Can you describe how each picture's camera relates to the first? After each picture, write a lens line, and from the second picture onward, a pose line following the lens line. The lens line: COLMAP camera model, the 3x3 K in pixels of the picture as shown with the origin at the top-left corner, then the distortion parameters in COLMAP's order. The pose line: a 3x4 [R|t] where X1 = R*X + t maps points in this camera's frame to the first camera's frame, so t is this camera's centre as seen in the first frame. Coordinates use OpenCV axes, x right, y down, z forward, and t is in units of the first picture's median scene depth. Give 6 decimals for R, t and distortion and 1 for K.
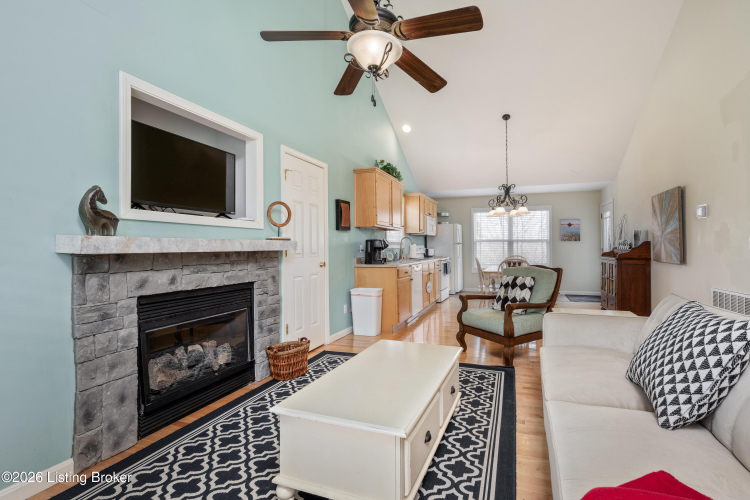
lens RADIAL K [[334.4, 0, 375.0], [0, 334.4, 250.0], [0, 0, 1]] dist [-0.009111, 0.000133]
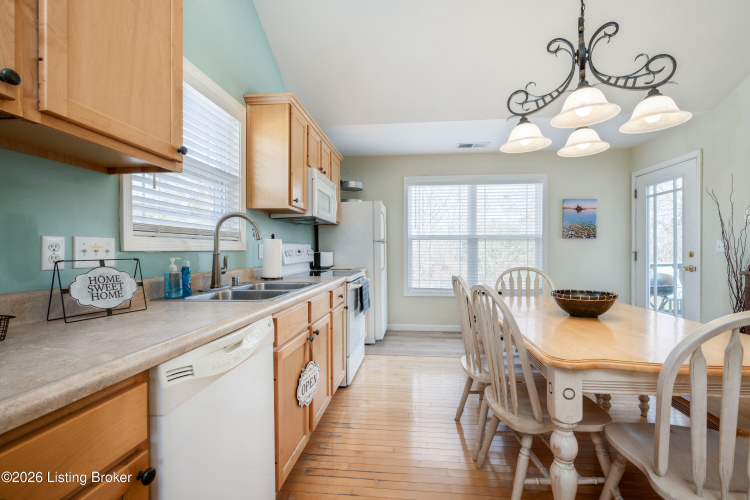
lens RADIAL K [[334.4, 0, 375.0], [0, 334.4, 250.0], [0, 0, 1]] dist [-0.009111, 0.000133]
pose [[0.960242, 0.003802, 0.279144, 0.103653], [-0.001904, 0.999973, -0.007070, -0.003345], [-0.279163, 0.006258, 0.960223, 0.540958]]
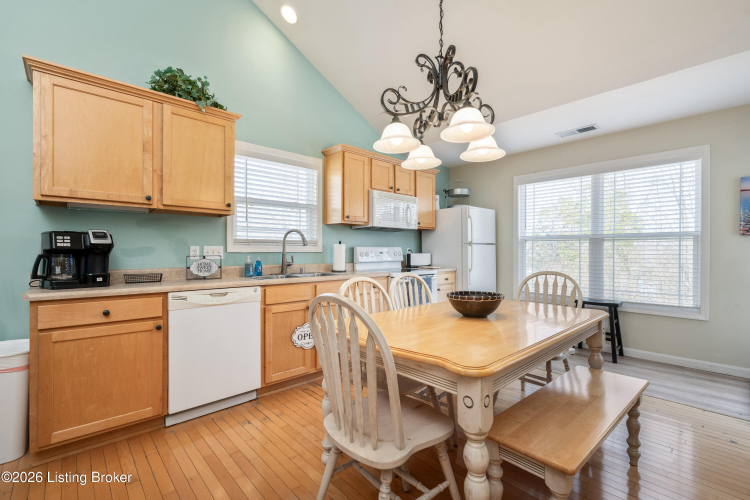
lens RADIAL K [[334.3, 0, 375.0], [0, 334.3, 250.0], [0, 0, 1]] dist [0.000140, 0.000011]
pose [[0.907300, 0.003263, -0.420470, 0.335346], [-0.007092, 0.999946, -0.007543, -0.004701], [0.420423, 0.009826, 0.907275, 0.473514]]
